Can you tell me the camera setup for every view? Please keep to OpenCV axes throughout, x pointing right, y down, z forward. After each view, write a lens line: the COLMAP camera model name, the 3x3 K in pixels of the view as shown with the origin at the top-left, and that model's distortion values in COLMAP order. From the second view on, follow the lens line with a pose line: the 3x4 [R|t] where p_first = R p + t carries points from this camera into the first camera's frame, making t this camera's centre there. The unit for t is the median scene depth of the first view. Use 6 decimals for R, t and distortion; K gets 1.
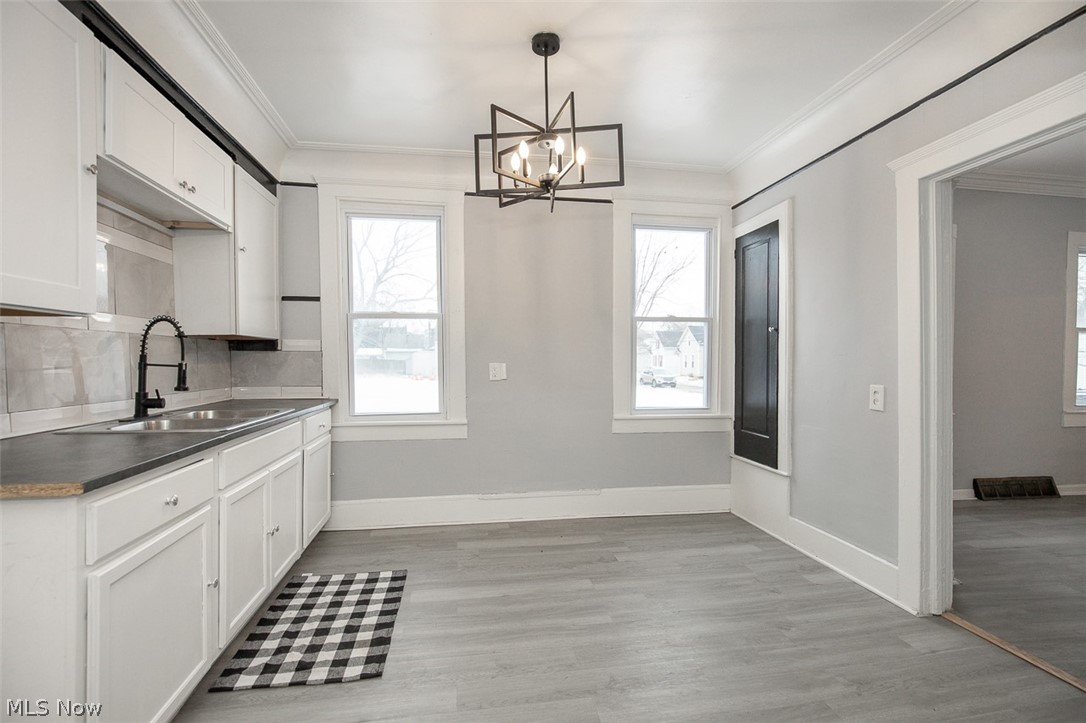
lens RADIAL K [[499.7, 0, 541.0], [0, 499.7, 361.3], [0, 0, 1]] dist [-0.009754, 0.000136]
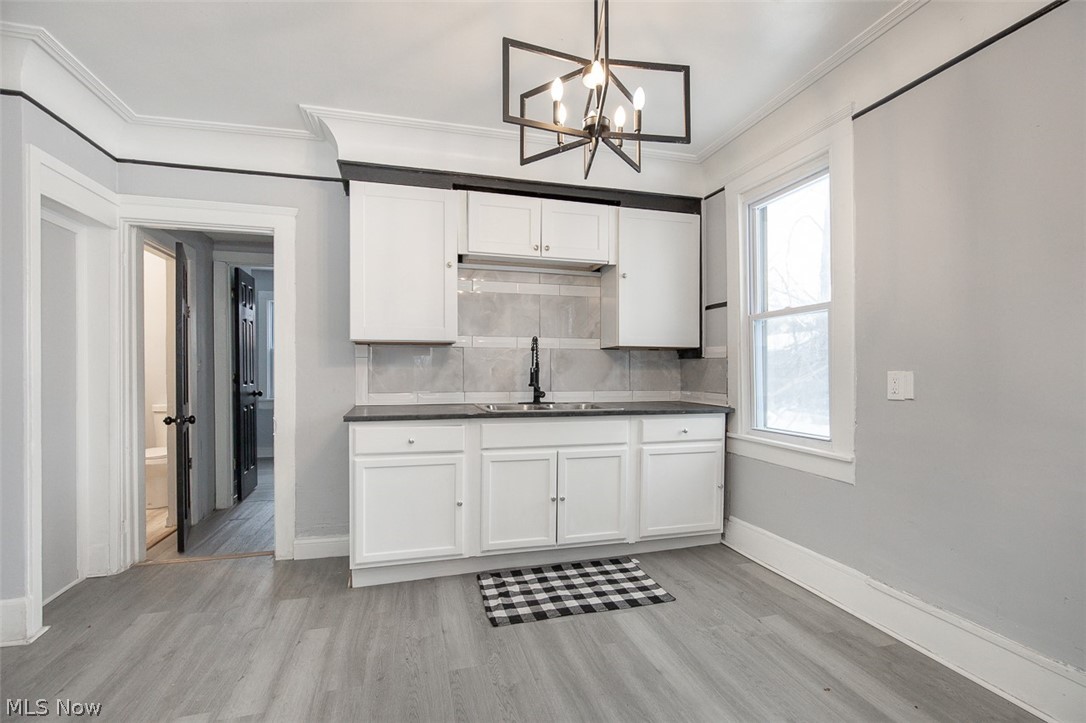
lens RADIAL K [[512.5, 0, 544.1], [0, 512.5, 371.9], [0, 0, 1]] dist [-0.003334, 0.000497]
pose [[0.107282, 0.005701, -0.994212, 0.634091], [-0.007361, 0.999961, 0.004940, 0.005860], [0.994201, 0.006789, 0.107320, 0.675498]]
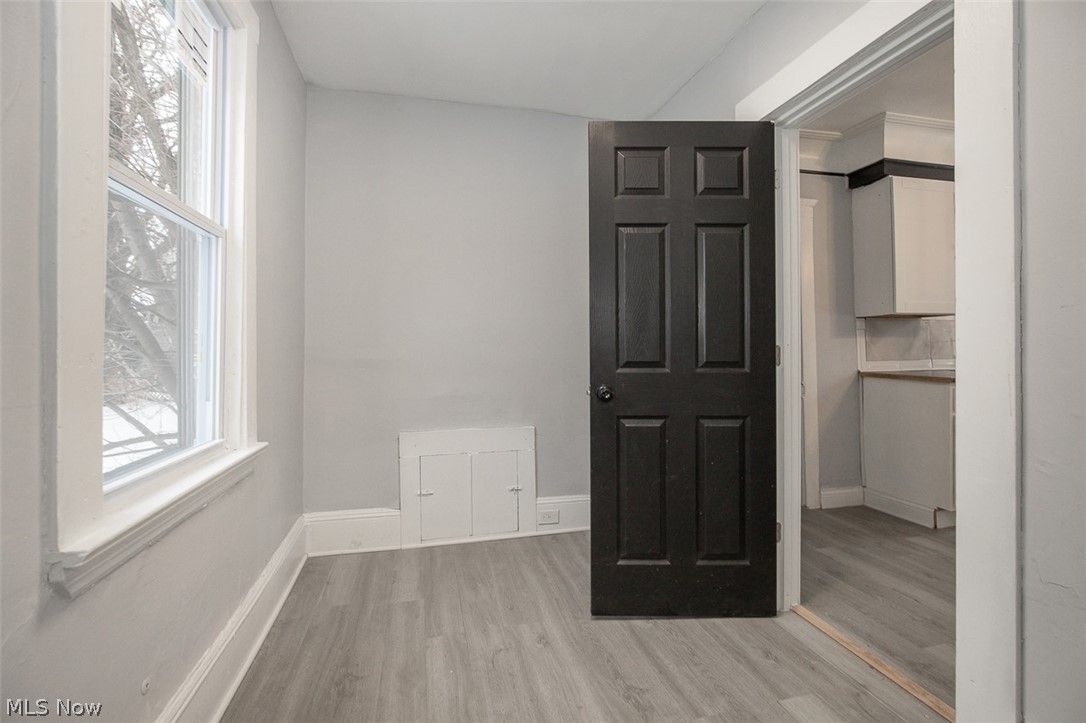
lens RADIAL K [[505.4, 0, 543.9], [0, 505.4, 343.7], [0, 0, 1]] dist [-0.013162, -0.000142]
pose [[0.078622, -0.002660, -0.996901, 0.655791], [0.002454, 0.999994, -0.002475, 0.019743], [0.996901, -0.002252, 0.078628, -0.575106]]
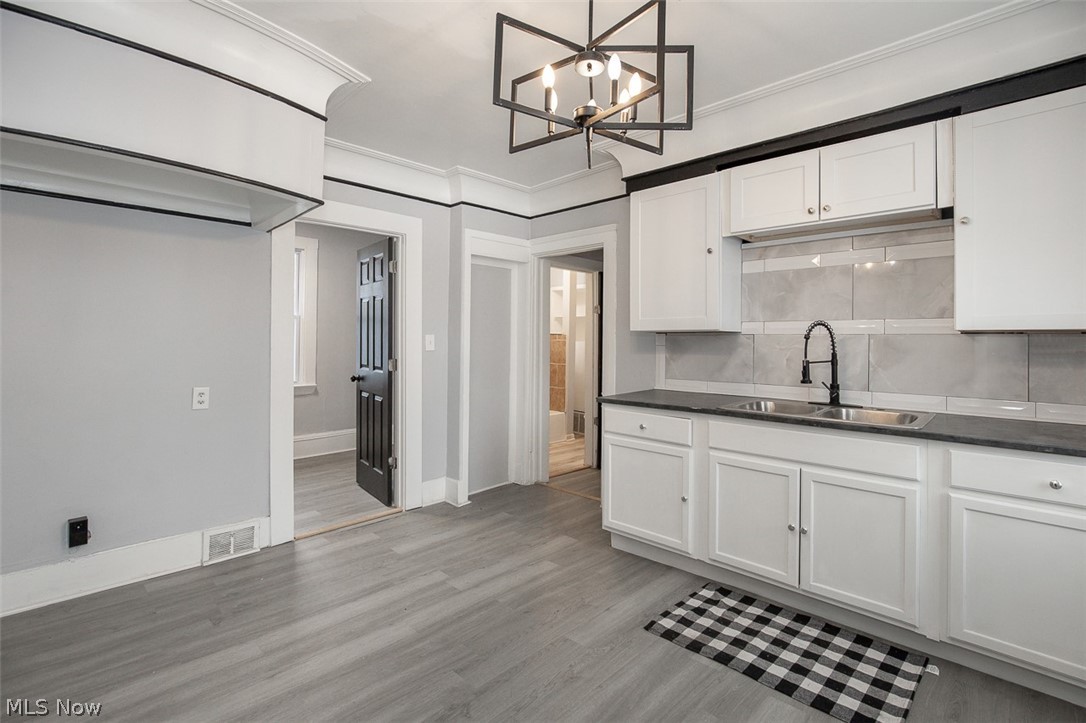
lens RADIAL K [[499.8, 0, 544.7], [0, 499.8, 335.4], [0, 0, 1]] dist [-0.003713, 0.000301]
pose [[-0.803931, -0.012570, -0.594590, 0.395852], [-0.009797, 0.999921, -0.007894, -0.032272], [0.594642, -0.000521, -0.803991, 1.241379]]
